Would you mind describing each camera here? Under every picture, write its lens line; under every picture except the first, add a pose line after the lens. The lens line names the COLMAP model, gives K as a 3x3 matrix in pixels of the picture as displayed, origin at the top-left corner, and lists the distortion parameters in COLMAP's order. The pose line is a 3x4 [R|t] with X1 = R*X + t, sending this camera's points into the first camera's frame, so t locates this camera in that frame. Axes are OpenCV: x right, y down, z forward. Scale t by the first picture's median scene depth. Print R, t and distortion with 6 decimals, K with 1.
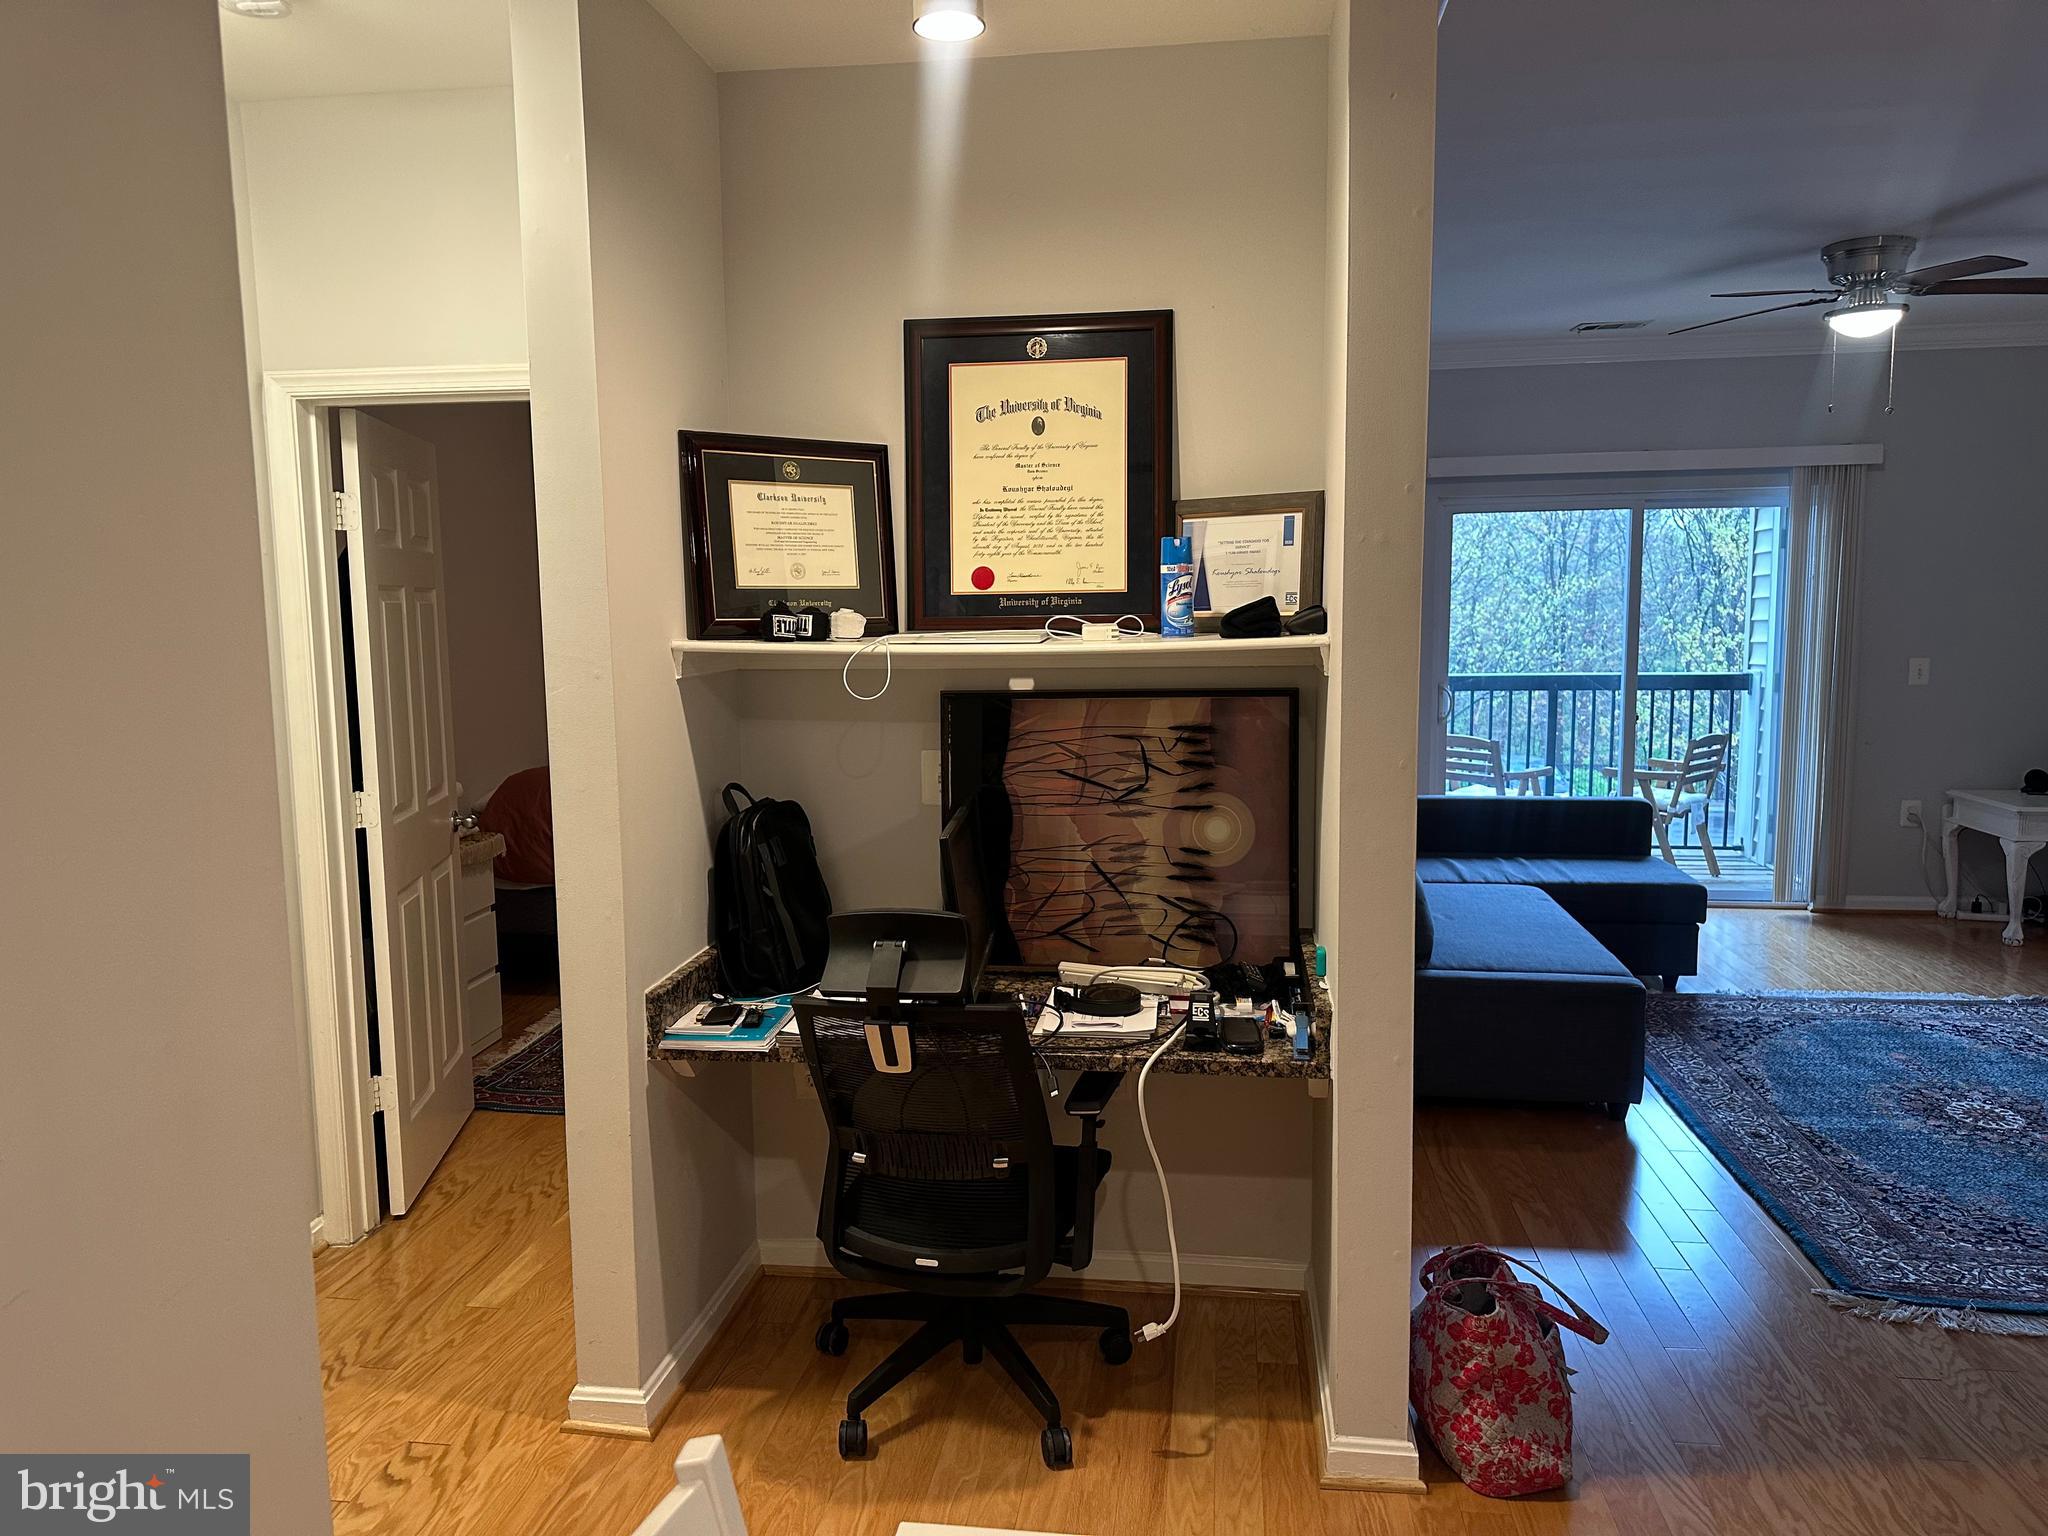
lens RADIAL K [[1433.7, 0, 1026.9], [0, 1433.7, 764.4], [0, 0, 1]] dist [0.070391, -0.093052]
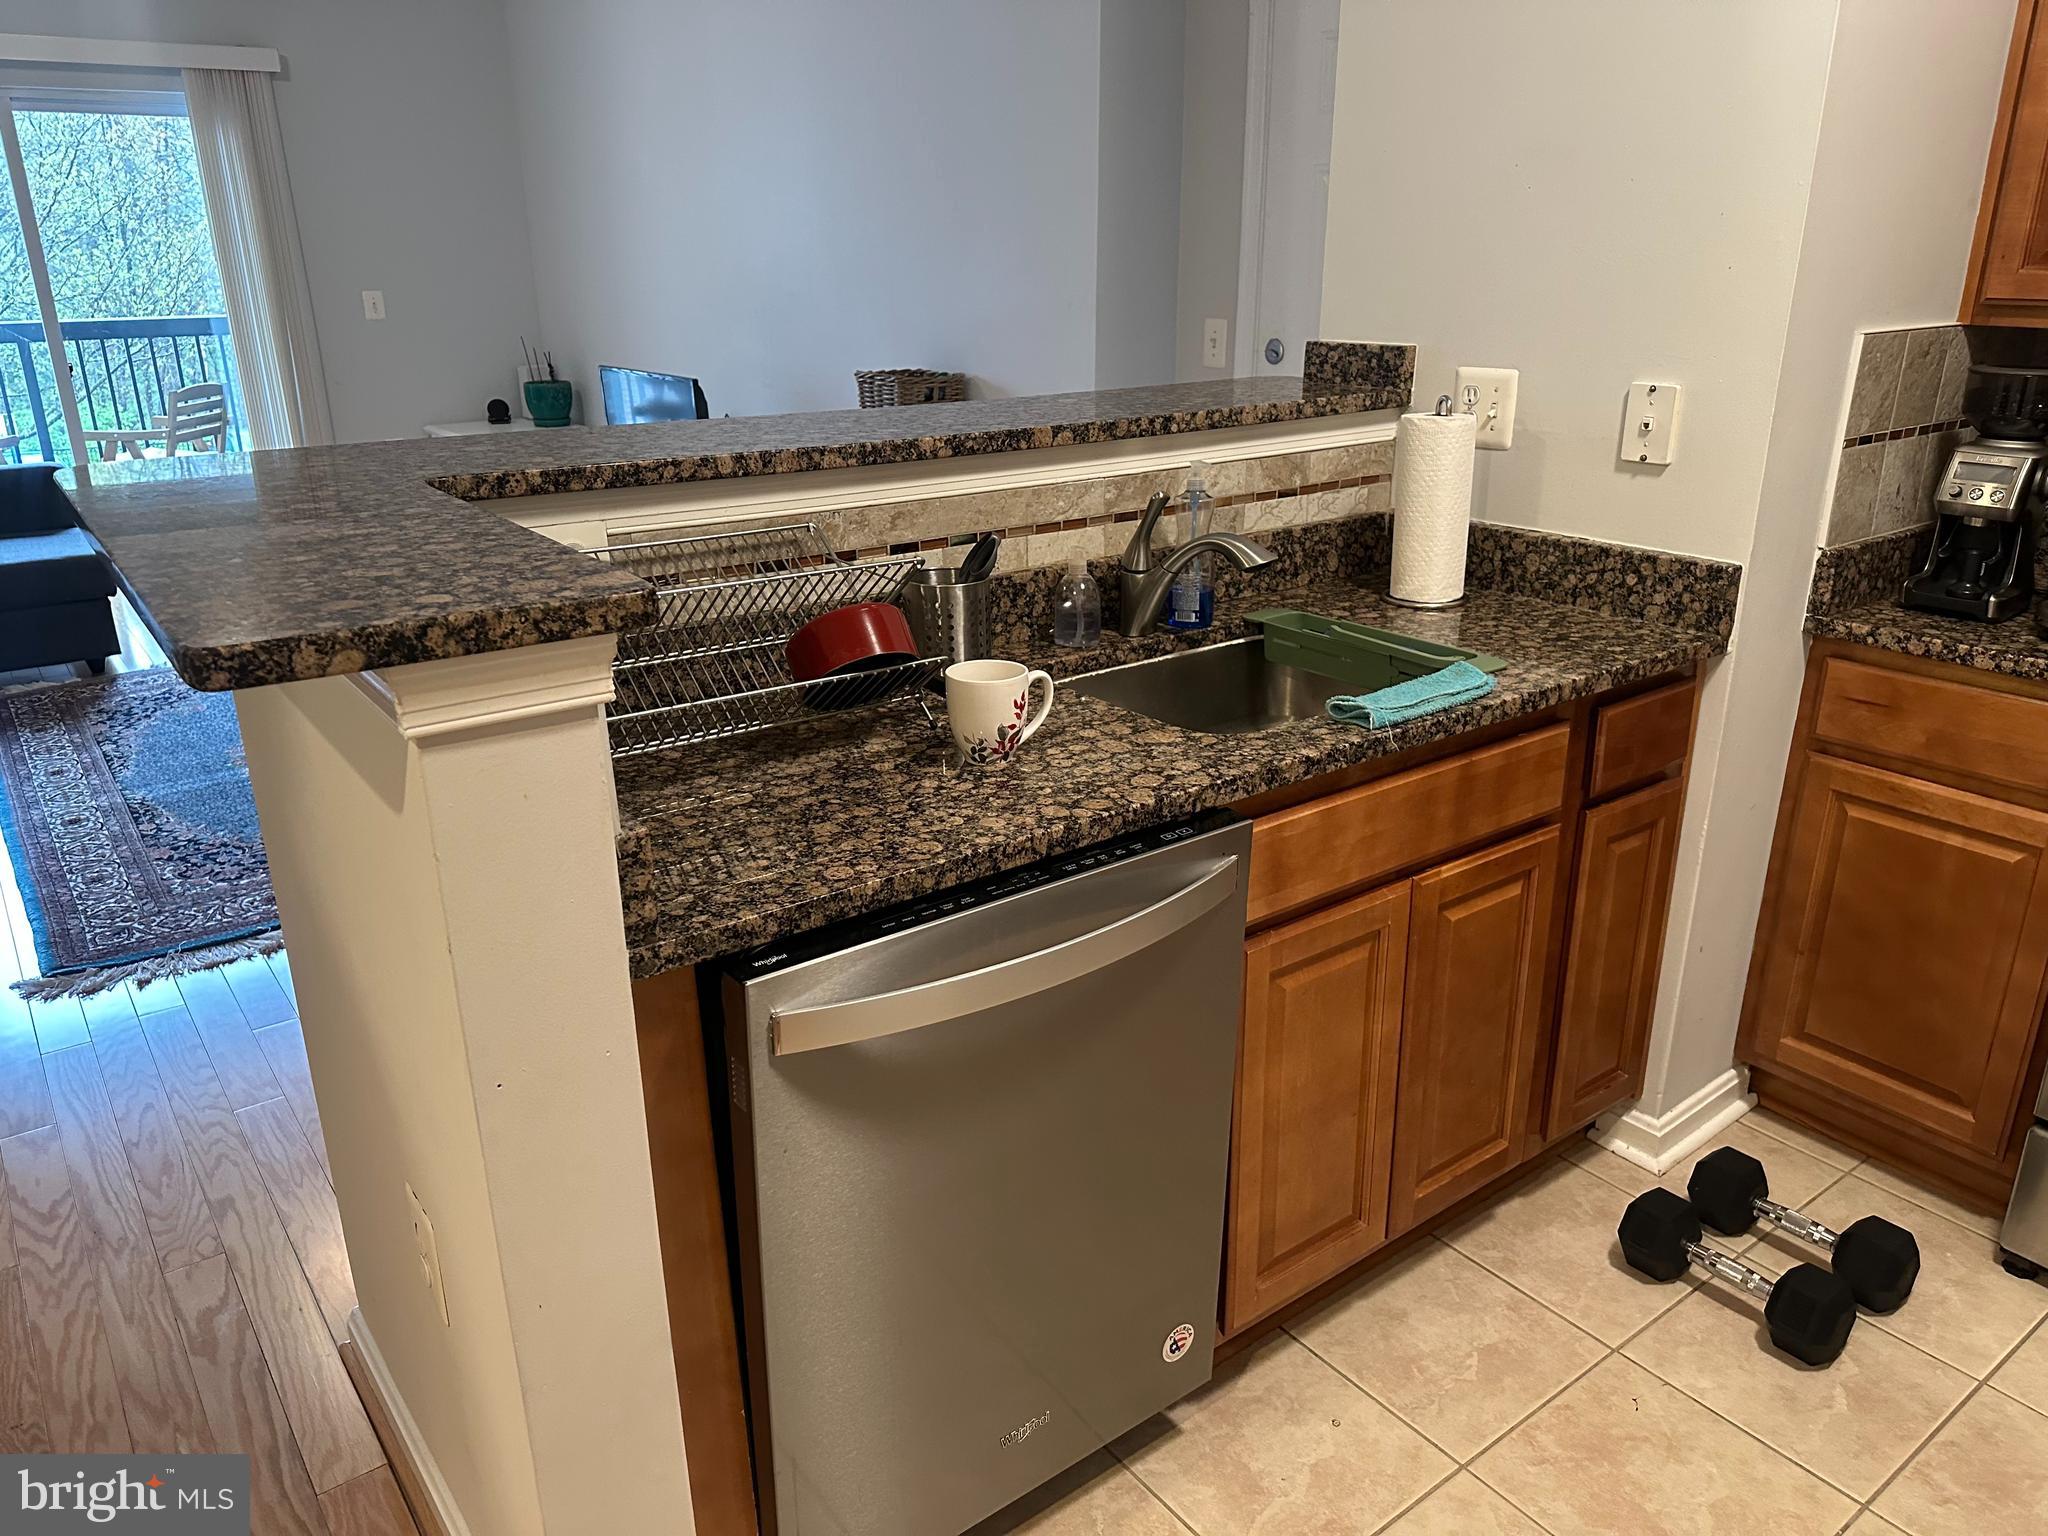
lens RADIAL K [[1433.7, 0, 1025.1], [0, 1433.7, 762.1], [0, 0, 1]] dist [0.070391, -0.093052]
pose [[0.723745, -0.241292, 0.646508, 0.264697], [0.079672, 0.959828, 0.269040, 0.006322], [-0.685453, -0.143208, 0.713894, -0.088366]]
